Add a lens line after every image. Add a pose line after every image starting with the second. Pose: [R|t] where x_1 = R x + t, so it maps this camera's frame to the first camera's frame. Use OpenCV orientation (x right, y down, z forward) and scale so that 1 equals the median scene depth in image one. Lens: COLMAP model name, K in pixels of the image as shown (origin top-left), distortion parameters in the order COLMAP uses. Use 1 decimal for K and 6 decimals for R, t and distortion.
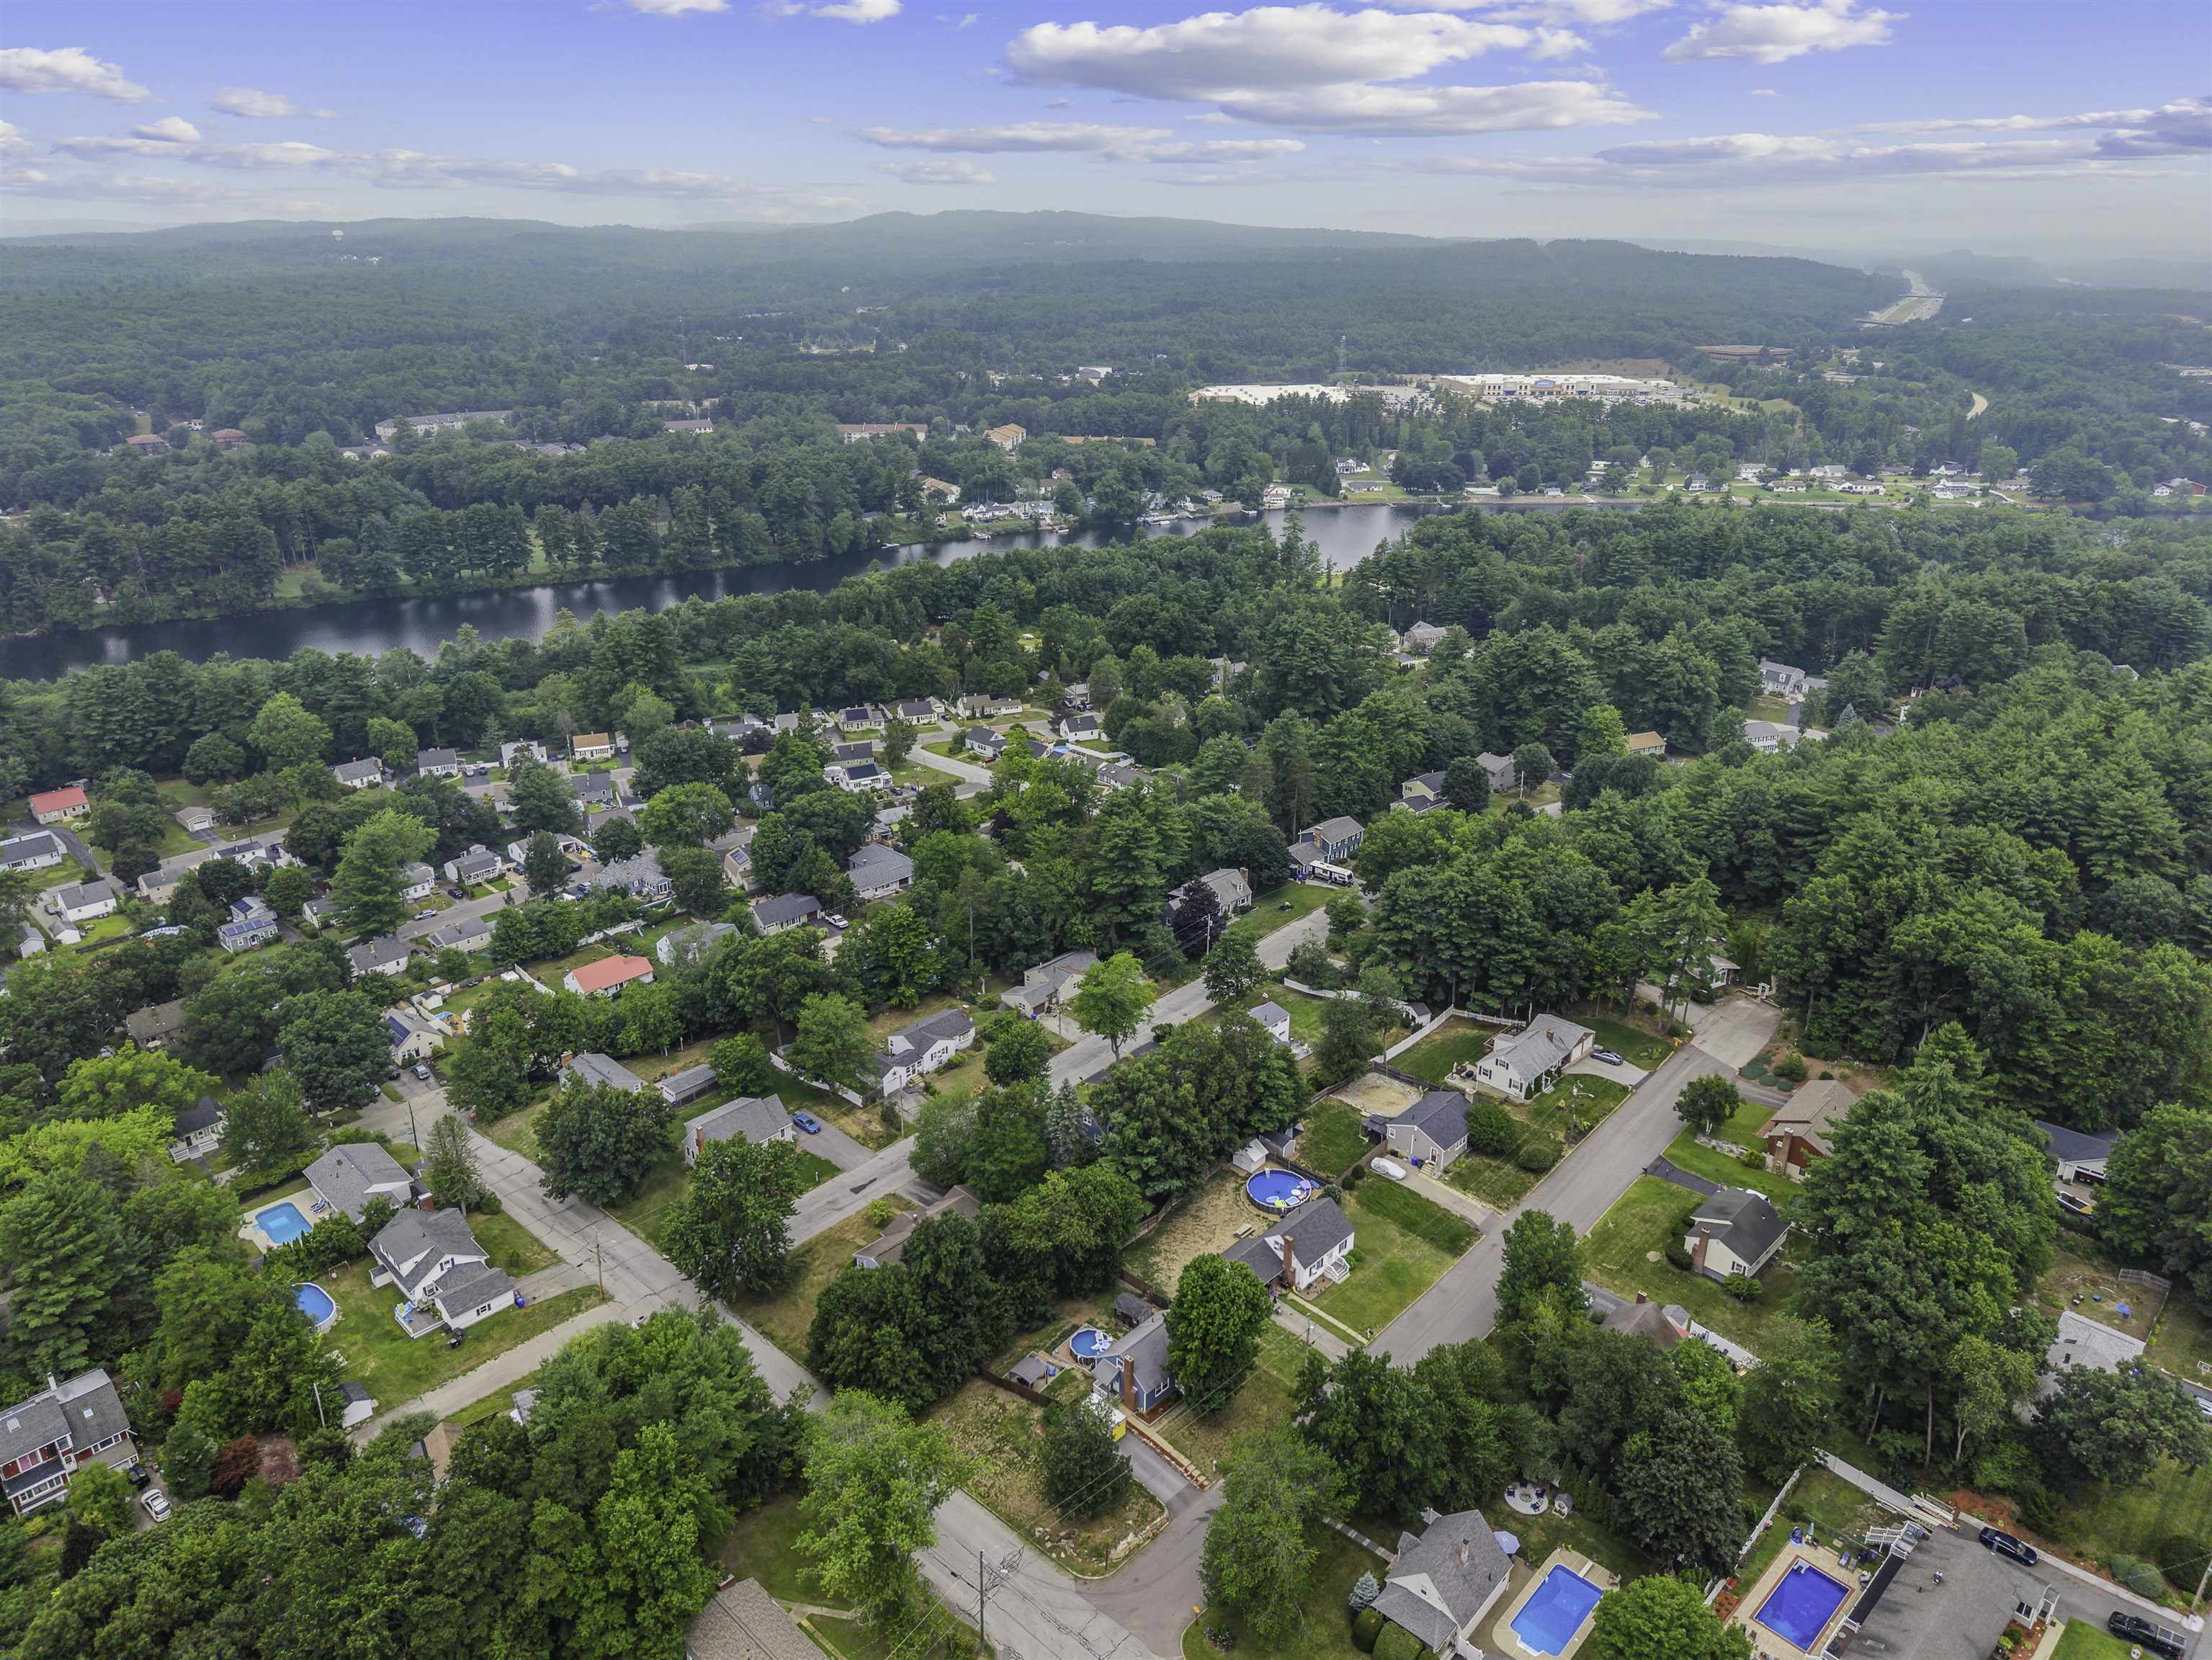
lens RADIAL K [[1487.4, 0, 1103.1], [0, 1487.4, 830.1], [0, 0, 1]] dist [0.025944, -0.014796]
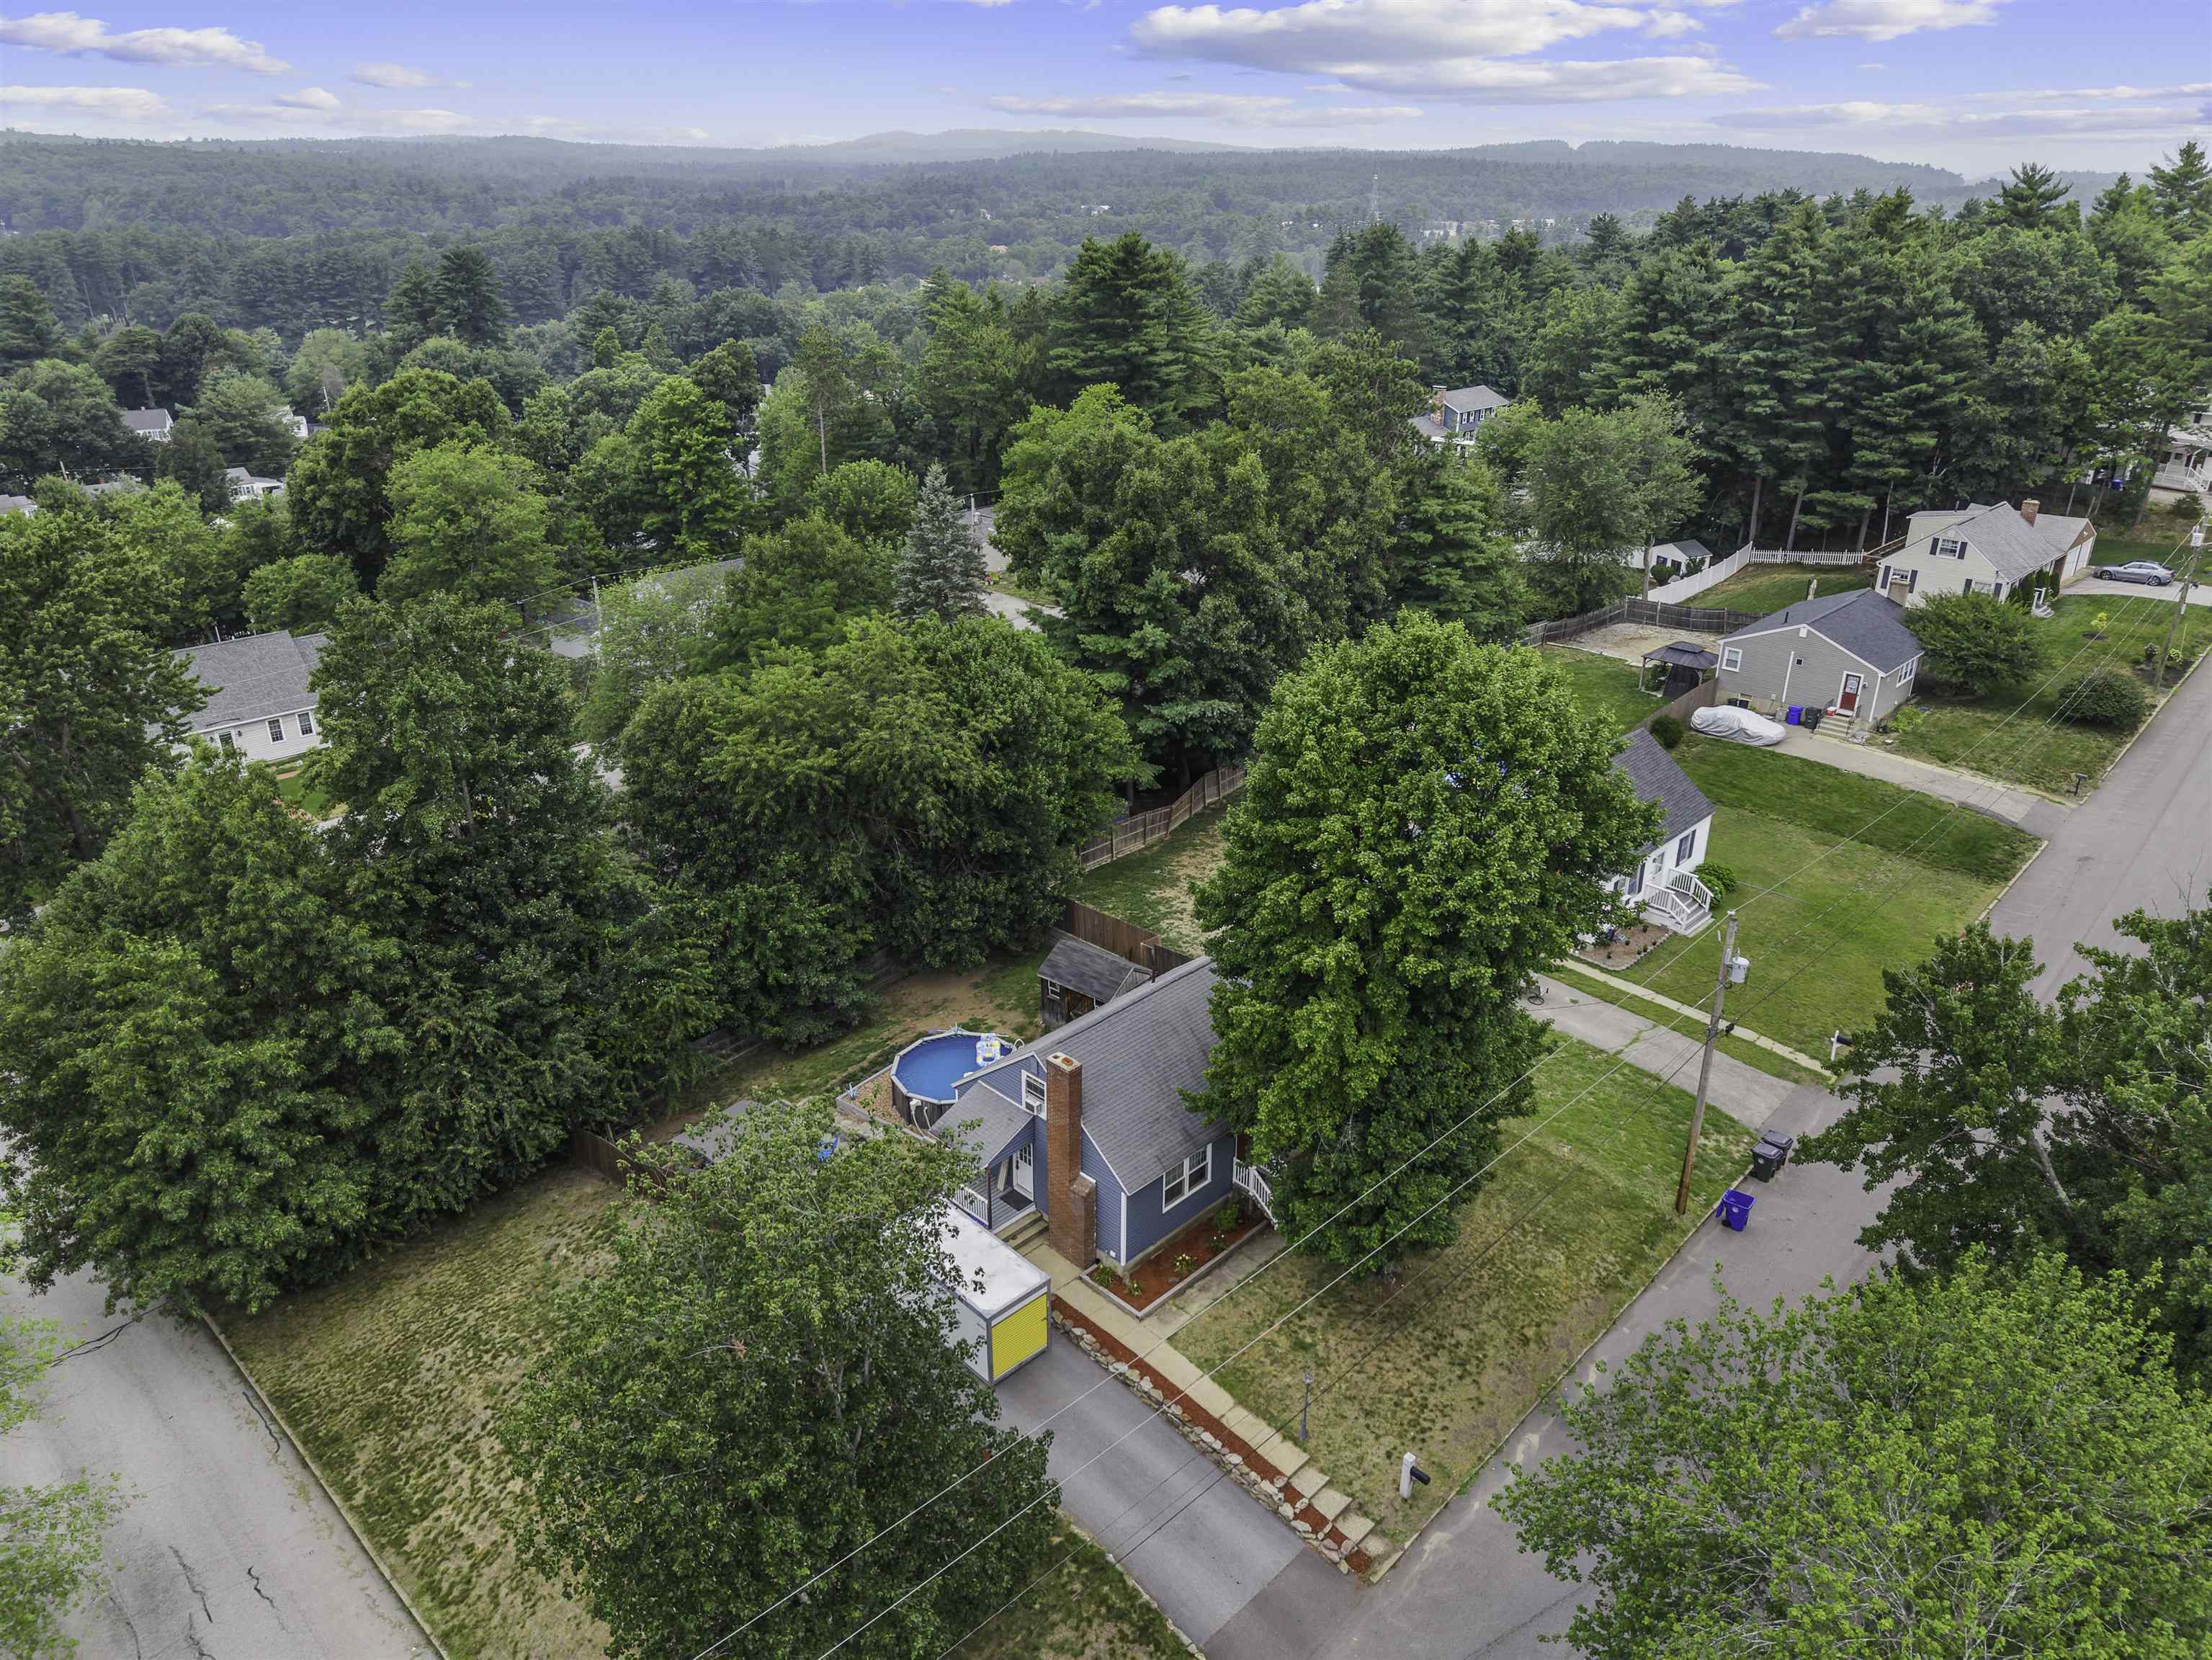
lens RADIAL K [[1487.4, 0, 1103.9], [0, 1487.4, 827.3], [0, 0, 1]] dist [0.025944, -0.014796]
pose [[0.999976, 0.000490, -0.006843, 0.021048], [-0.000299, 0.999614, 0.027791, 0.244368], [0.006854, -0.027788, 0.999590, 0.591306]]
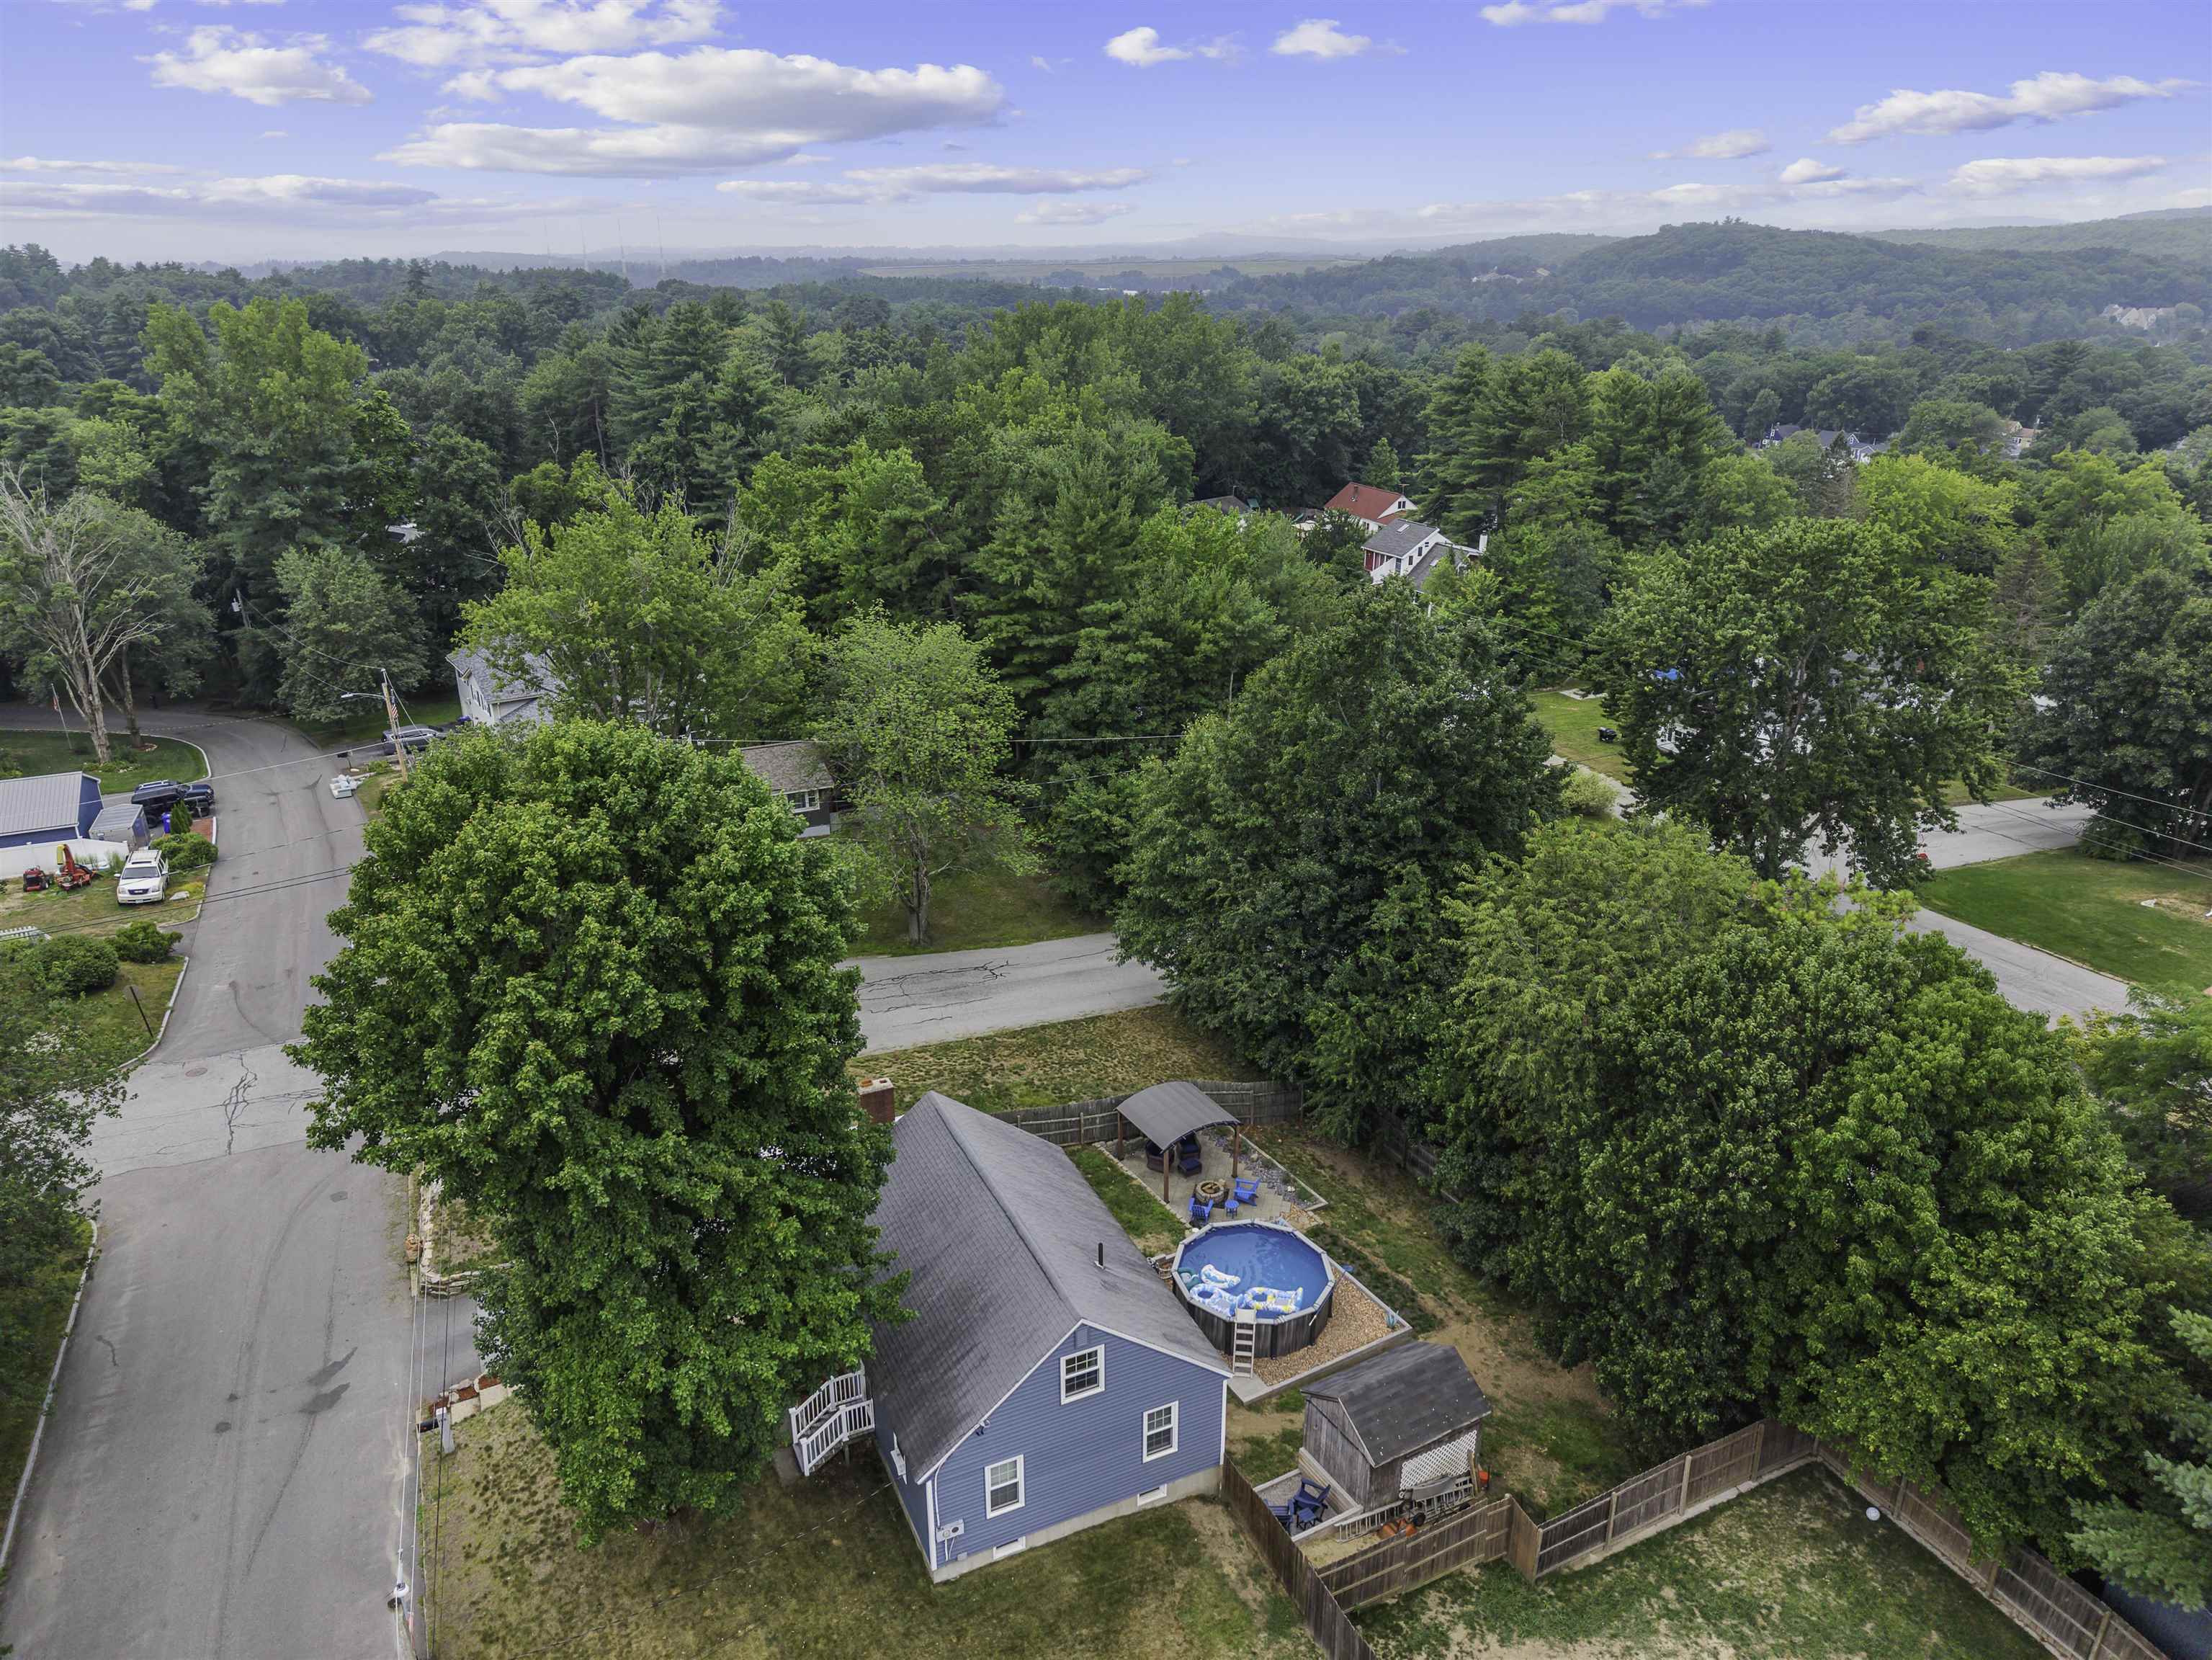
lens RADIAL K [[1487.4, 0, 1103.6], [0, 1487.4, 828.2], [0, 0, 1]] dist [0.025944, -0.014796]
pose [[-0.355357, 0.336740, -0.871968, 0.171571], [-0.334799, 0.825109, 0.455087, 0.147107], [0.872715, 0.453652, -0.180468, 0.850828]]
